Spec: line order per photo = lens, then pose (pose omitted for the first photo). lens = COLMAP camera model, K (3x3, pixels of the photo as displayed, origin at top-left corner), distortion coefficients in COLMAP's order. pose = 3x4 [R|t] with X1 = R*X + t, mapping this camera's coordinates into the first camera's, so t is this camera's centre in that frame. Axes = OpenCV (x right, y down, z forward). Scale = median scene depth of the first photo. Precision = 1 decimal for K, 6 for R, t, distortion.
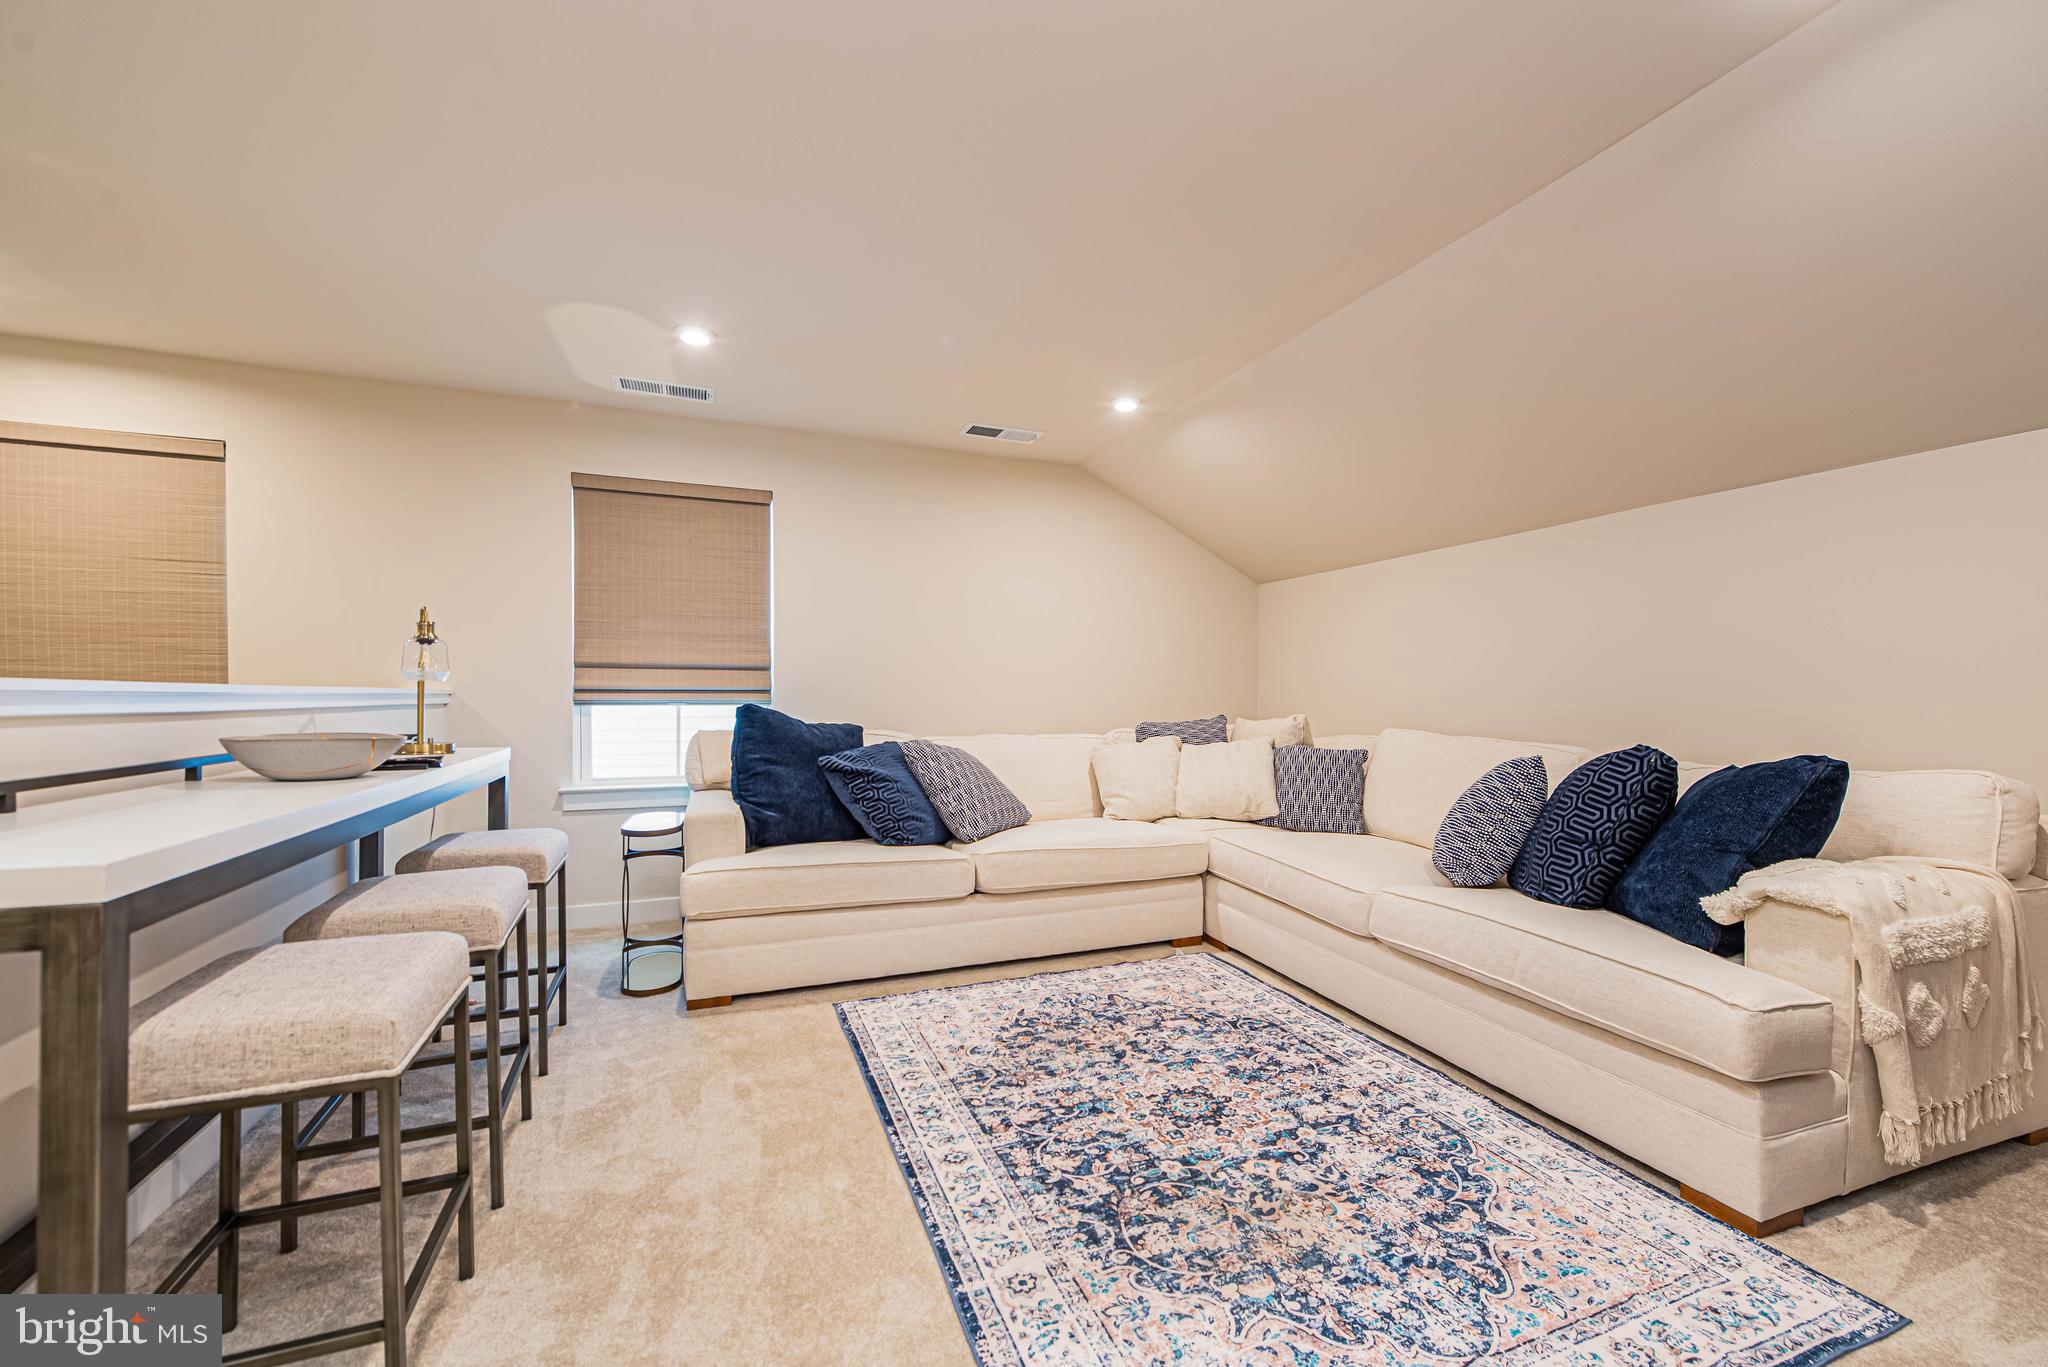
lens RADIAL K [[812.7, 0, 1061.8], [0, 812.7, 676.1], [0, 0, 1]] dist [0.012956, -0.004101]
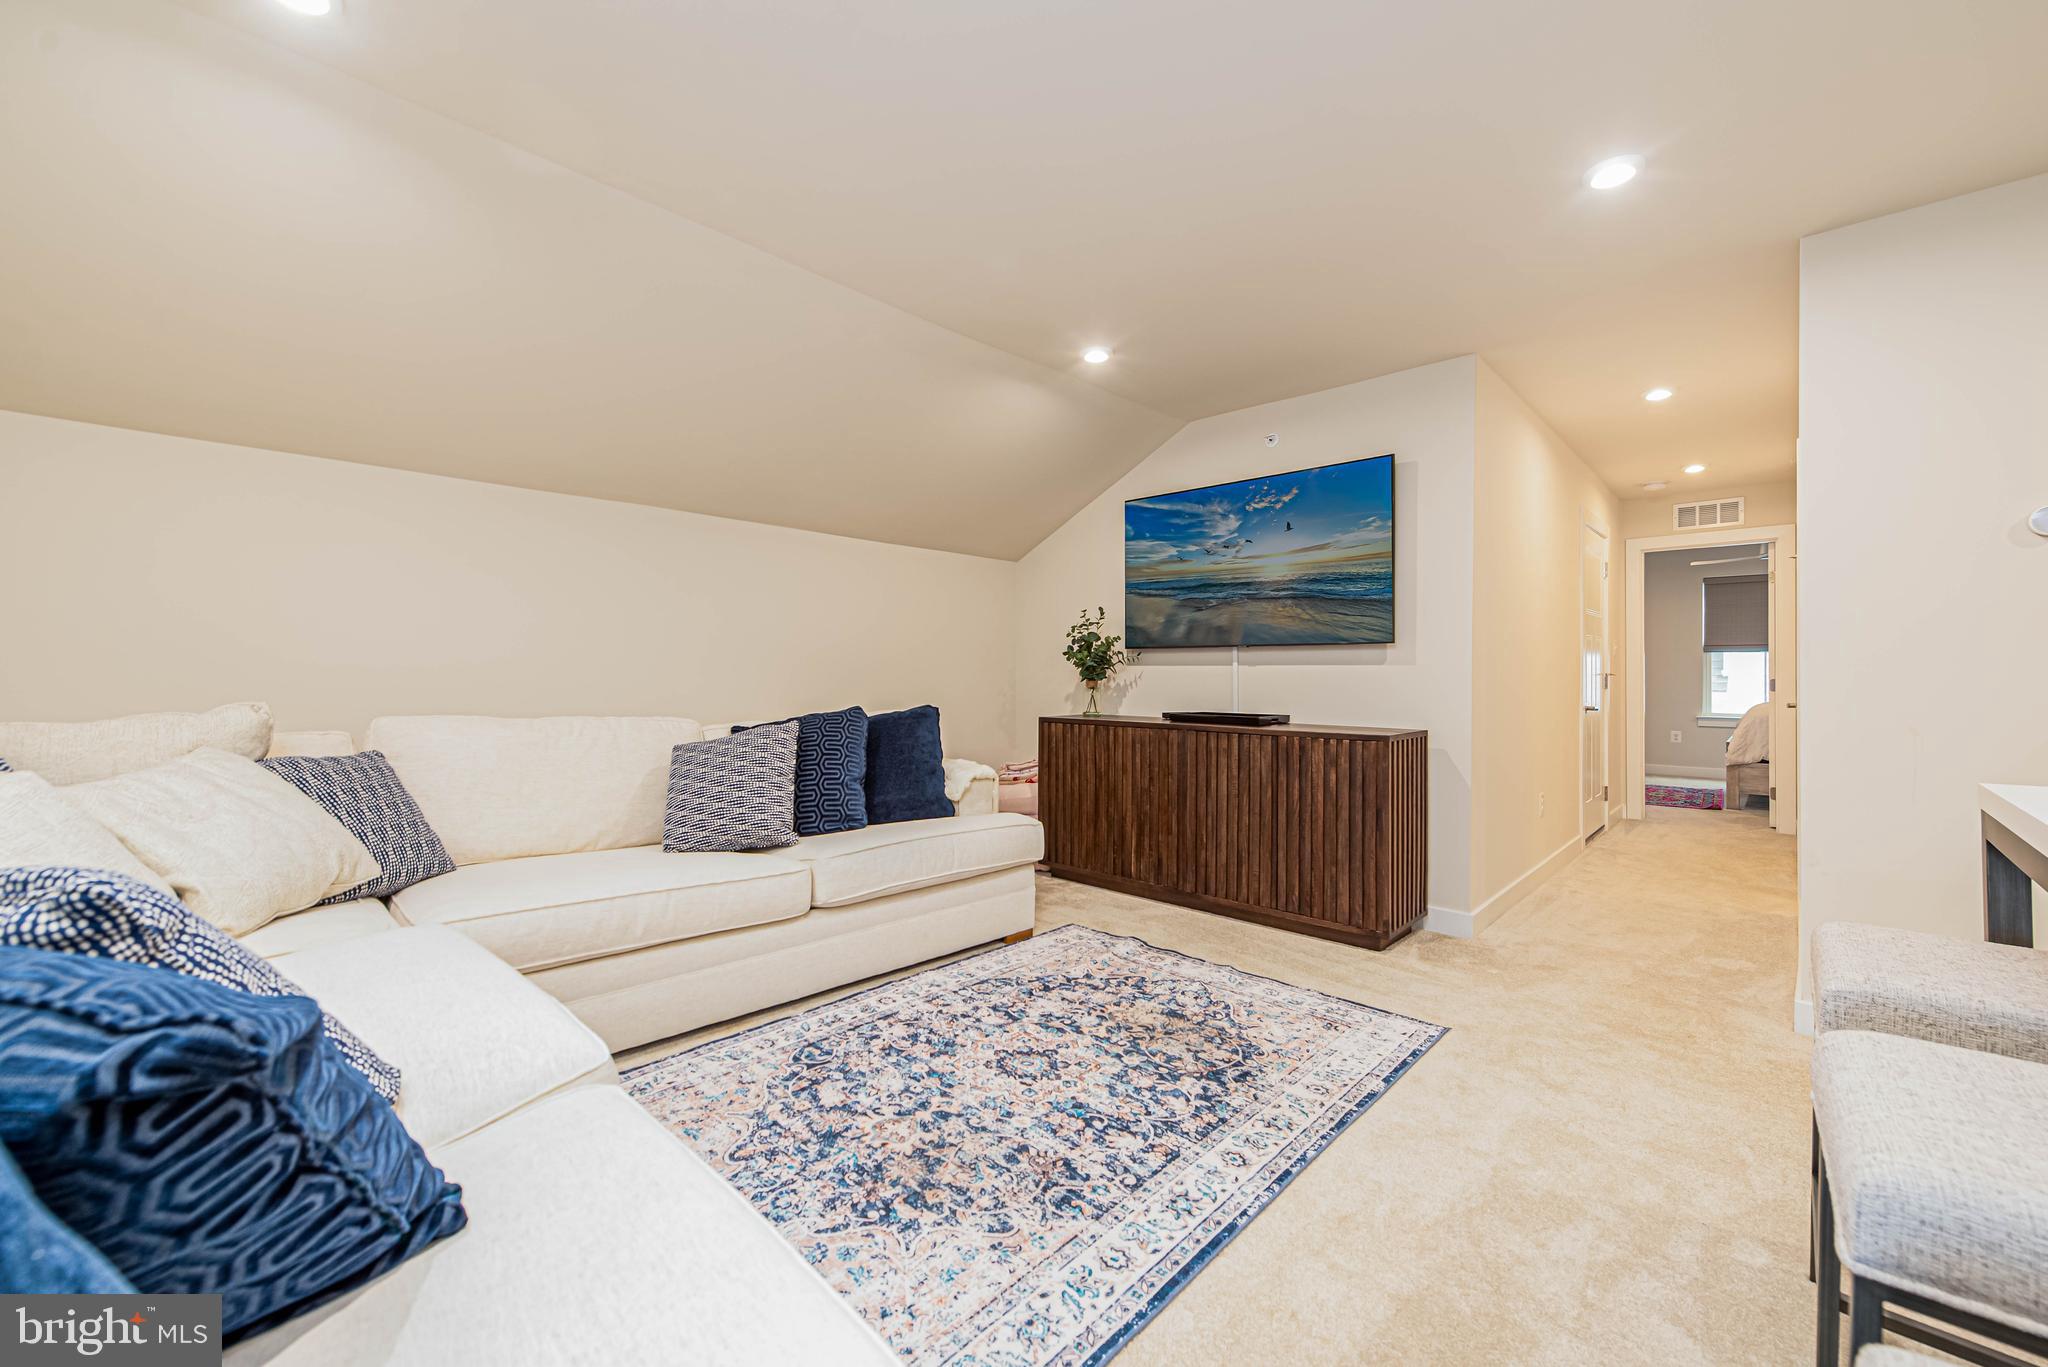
lens RADIAL K [[812.7, 0, 1061.8], [0, 812.7, 676.1], [0, 0, 1]] dist [0.012956, -0.004101]
pose [[-0.413962, -0.004623, 0.910282, -0.801207], [-0.025966, 0.999640, -0.006732, 0.043566], [-0.909924, -0.026423, -0.413933, 1.413300]]
